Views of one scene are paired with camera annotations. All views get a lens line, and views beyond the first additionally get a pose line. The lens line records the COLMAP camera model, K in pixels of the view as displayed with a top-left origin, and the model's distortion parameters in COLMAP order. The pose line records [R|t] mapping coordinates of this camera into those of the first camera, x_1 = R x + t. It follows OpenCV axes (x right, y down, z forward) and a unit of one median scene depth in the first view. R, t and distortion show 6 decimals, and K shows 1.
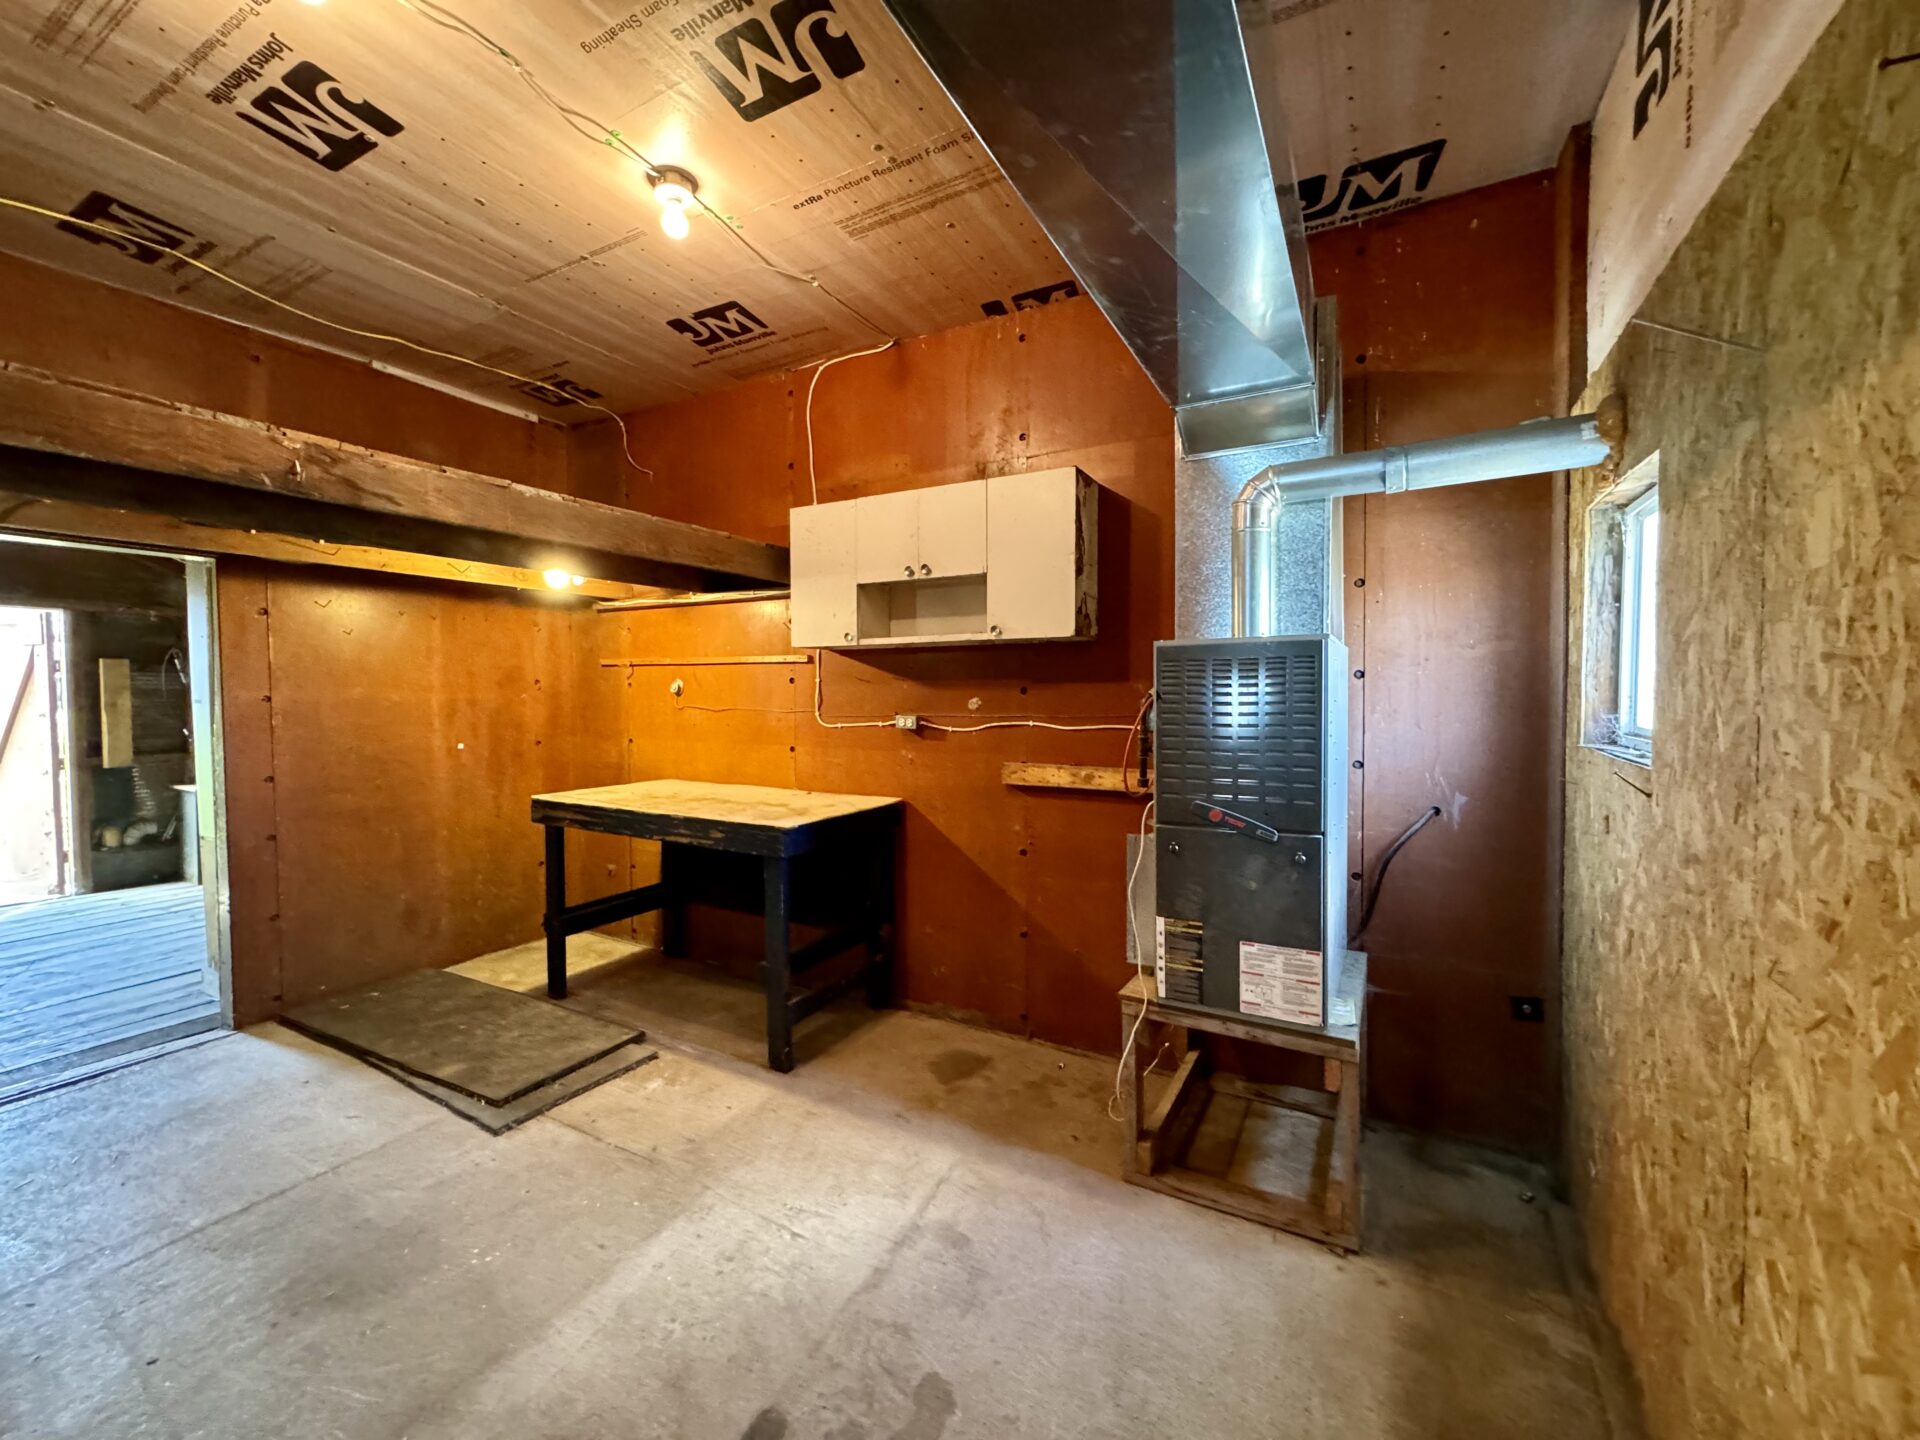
lens RADIAL K [[759.8, 0, 970.6], [0, 759.8, 718.4], [0, 0, 1]] dist [-0.005840, 0.000807]
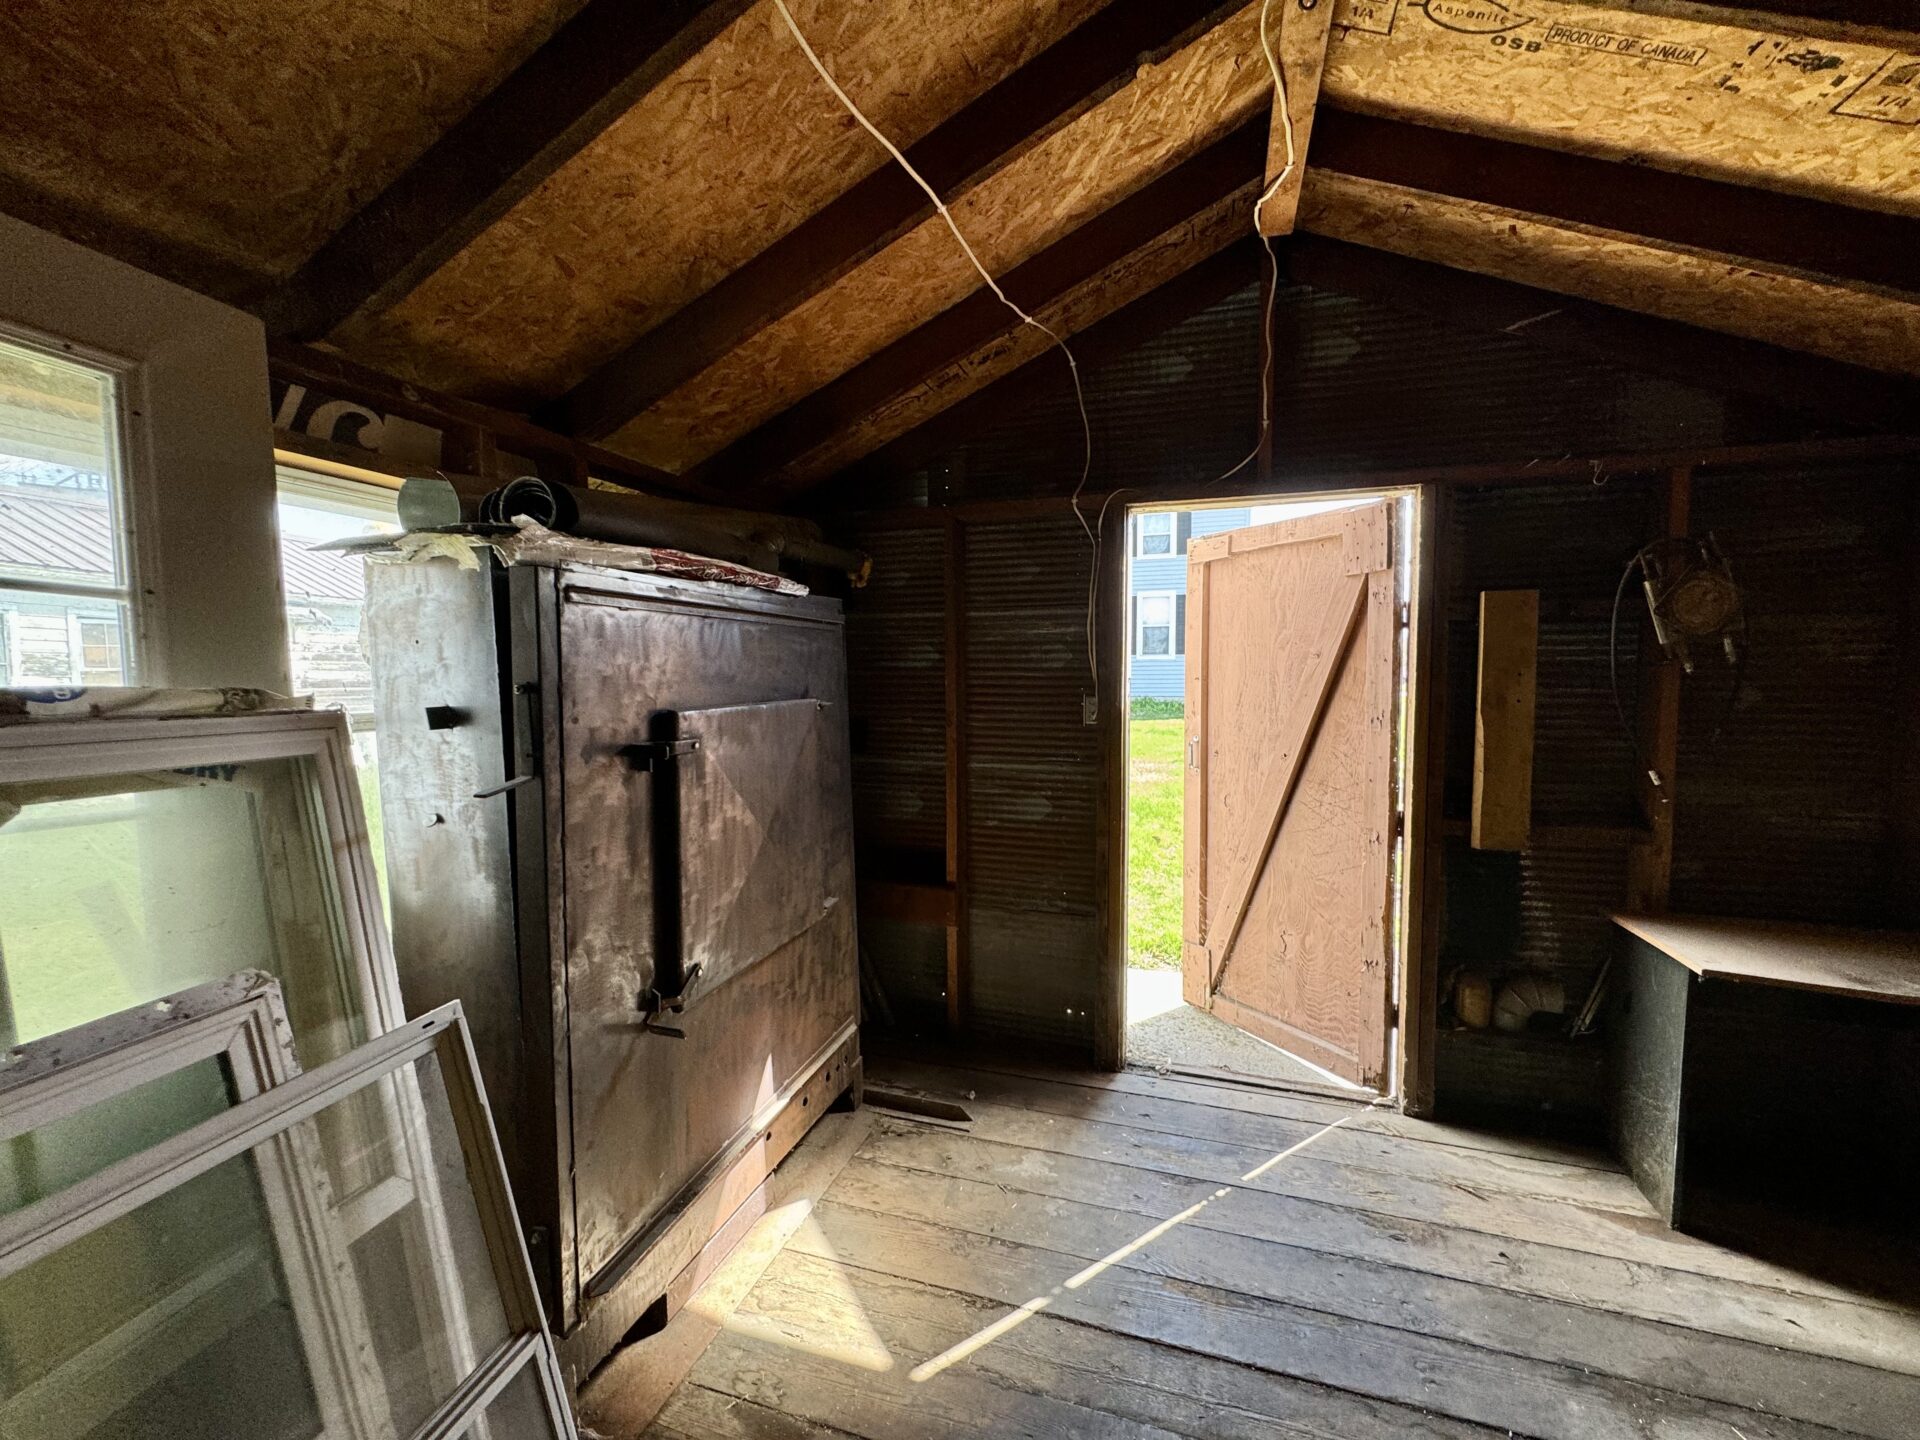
lens RADIAL K [[759.8, 0, 956.6], [0, 759.8, 718.6], [0, 0, 1]] dist [-0.005840, 0.000807]
pose [[0.164120, 0.060620, -0.984576, -0.769258], [-0.027757, 0.997999, 0.056819, -0.023692], [0.986050, 0.018004, 0.165474, 0.632576]]
